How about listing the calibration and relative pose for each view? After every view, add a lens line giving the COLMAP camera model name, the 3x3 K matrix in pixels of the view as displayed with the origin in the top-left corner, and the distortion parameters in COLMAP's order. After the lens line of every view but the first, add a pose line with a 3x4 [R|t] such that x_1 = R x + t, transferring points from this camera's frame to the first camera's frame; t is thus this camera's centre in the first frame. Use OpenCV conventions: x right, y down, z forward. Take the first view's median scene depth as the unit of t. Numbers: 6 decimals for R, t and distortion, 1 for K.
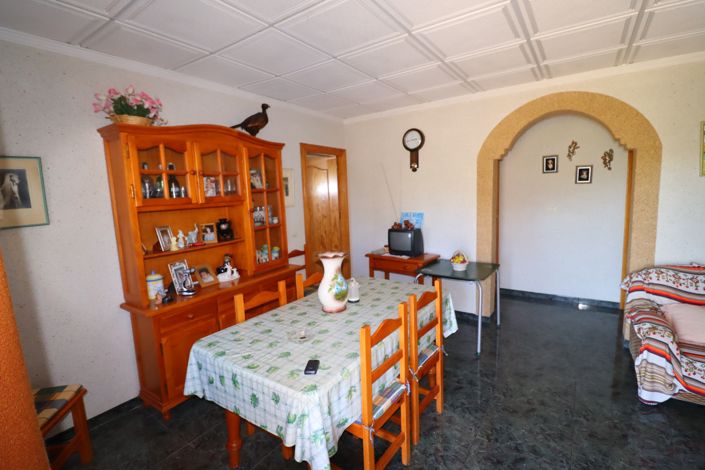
lens RADIAL K [[325.7, 0, 355.1], [0, 325.7, 231.5], [0, 0, 1]] dist [-0.009207, -0.007087]
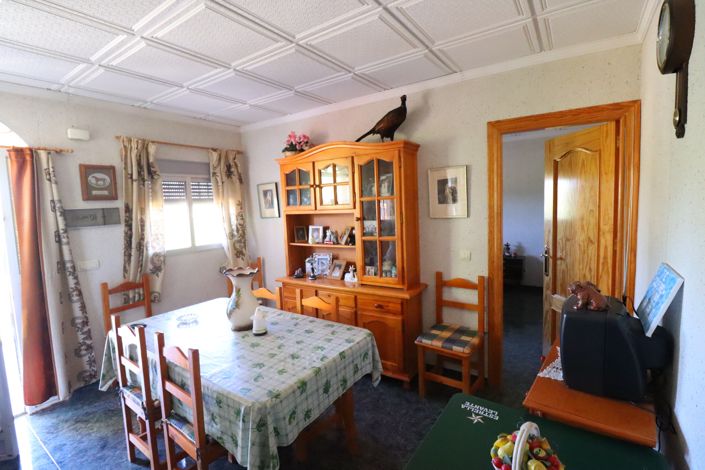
lens RADIAL K [[325.7, 0, 357.6], [0, 325.7, 238.0], [0, 0, 1]] dist [-0.009207, -0.007087]
pose [[0.004965, 0.149736, -0.988714, 0.679046], [-0.083299, 0.985351, 0.148809, -0.158989], [0.996512, 0.081620, 0.017365, 0.997635]]
